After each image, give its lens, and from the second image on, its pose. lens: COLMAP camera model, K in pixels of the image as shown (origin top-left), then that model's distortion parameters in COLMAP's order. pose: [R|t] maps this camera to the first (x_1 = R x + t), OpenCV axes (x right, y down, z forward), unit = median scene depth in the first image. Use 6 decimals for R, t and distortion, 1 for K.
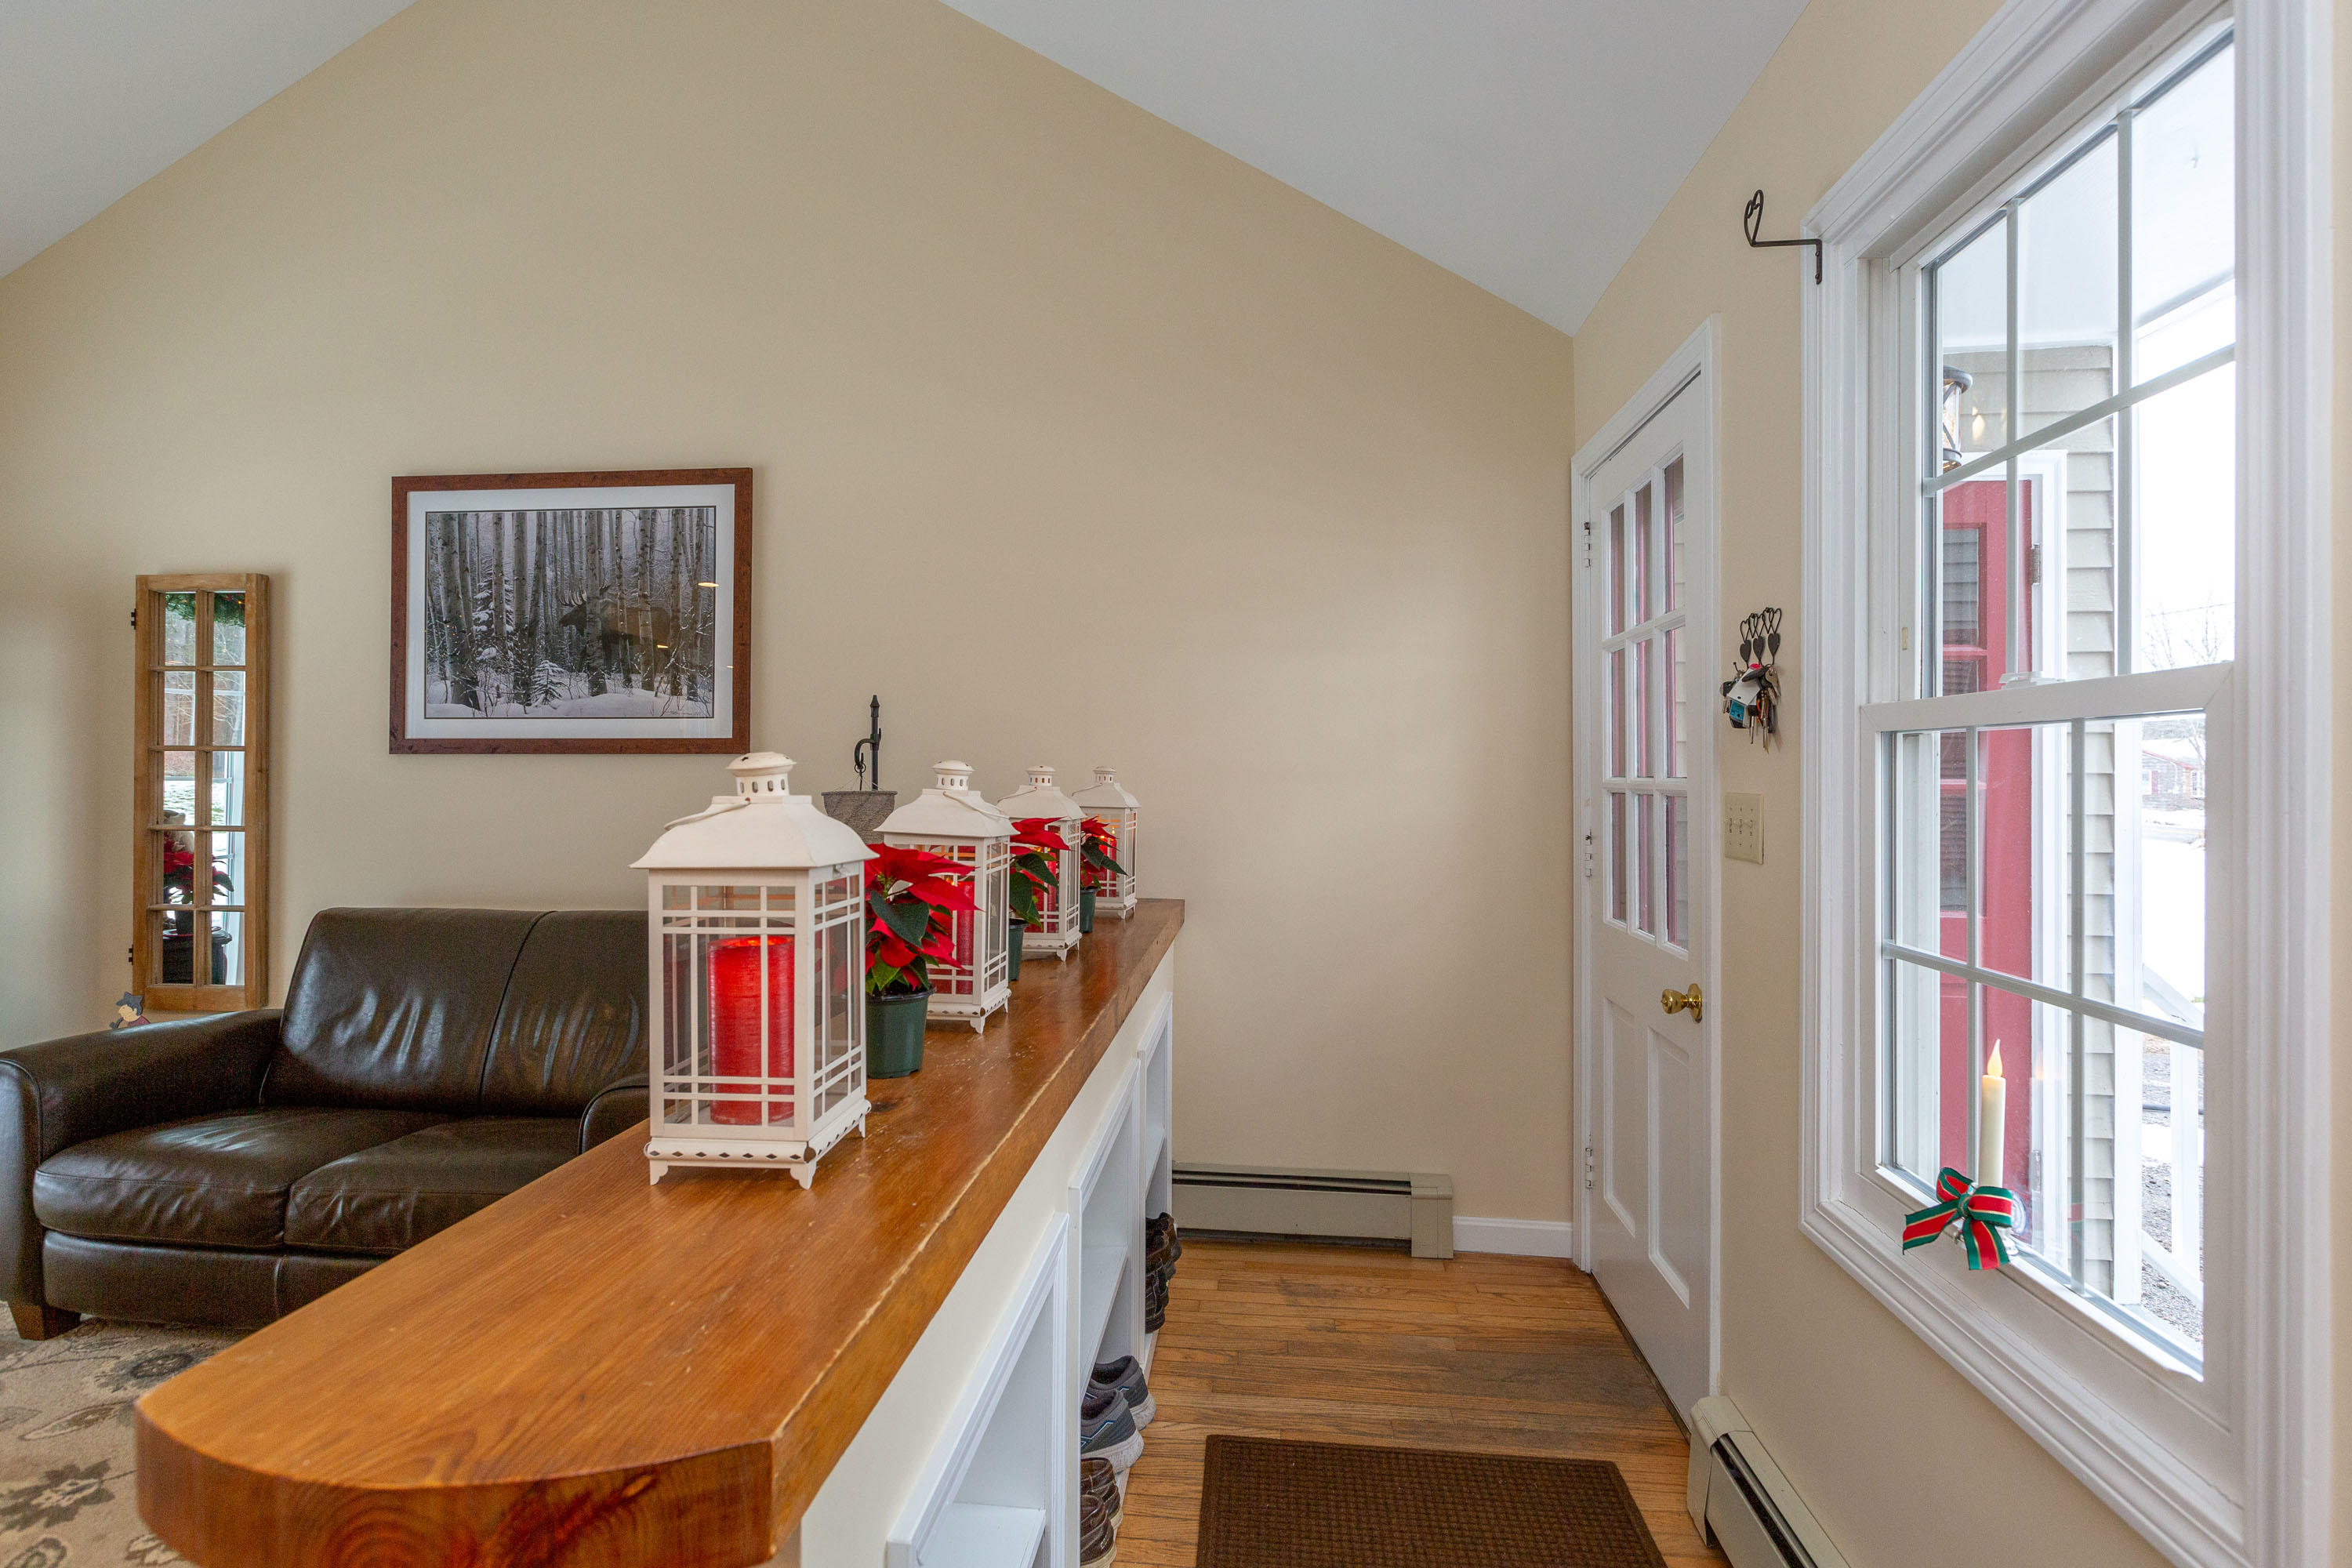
lens RADIAL K [[1215.1, 0, 1171.1], [0, 1215.1, 776.1], [0, 0, 1]] dist [0.000120, 0.000104]
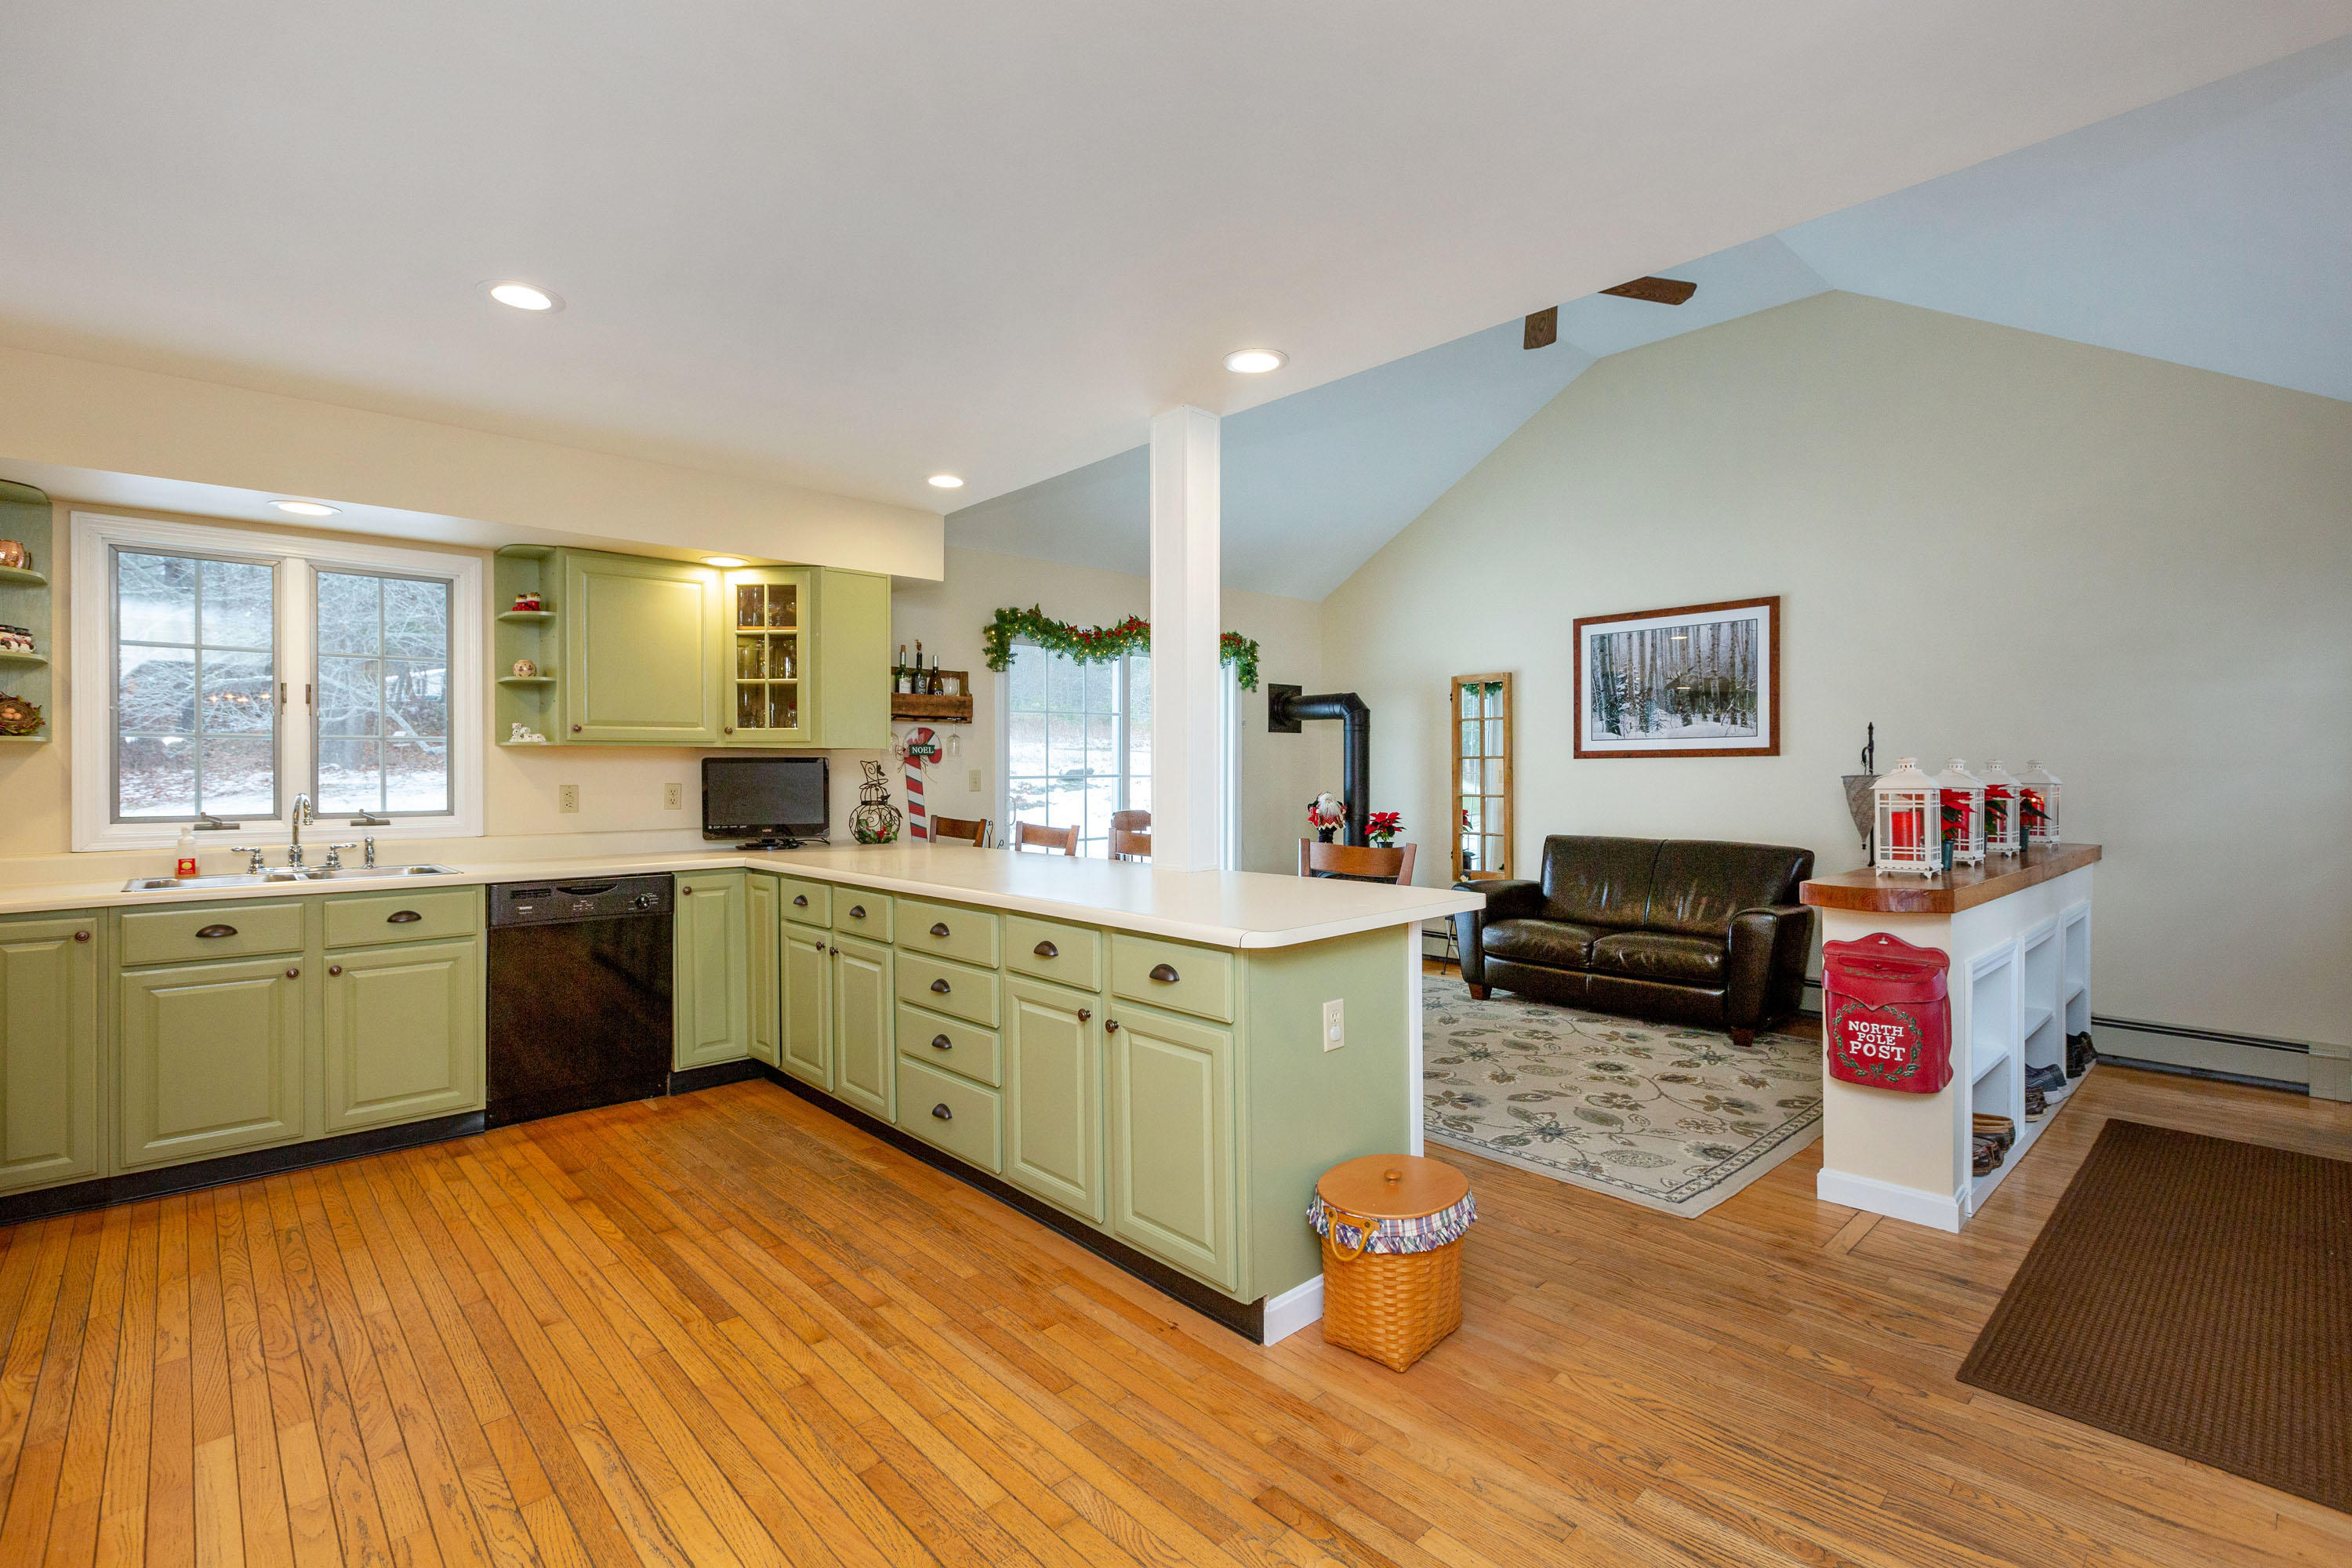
lens RADIAL K [[1066.0, 0, 1176.3], [0, 1066.0, 769.6], [0, 0, 1]] dist [-0.001041, -0.000292]
pose [[0.744663, -0.007209, -0.667401, 0.037030], [0.003624, 0.999971, -0.006757, 0.009064], [0.667430, 0.002613, 0.744668, -0.749172]]
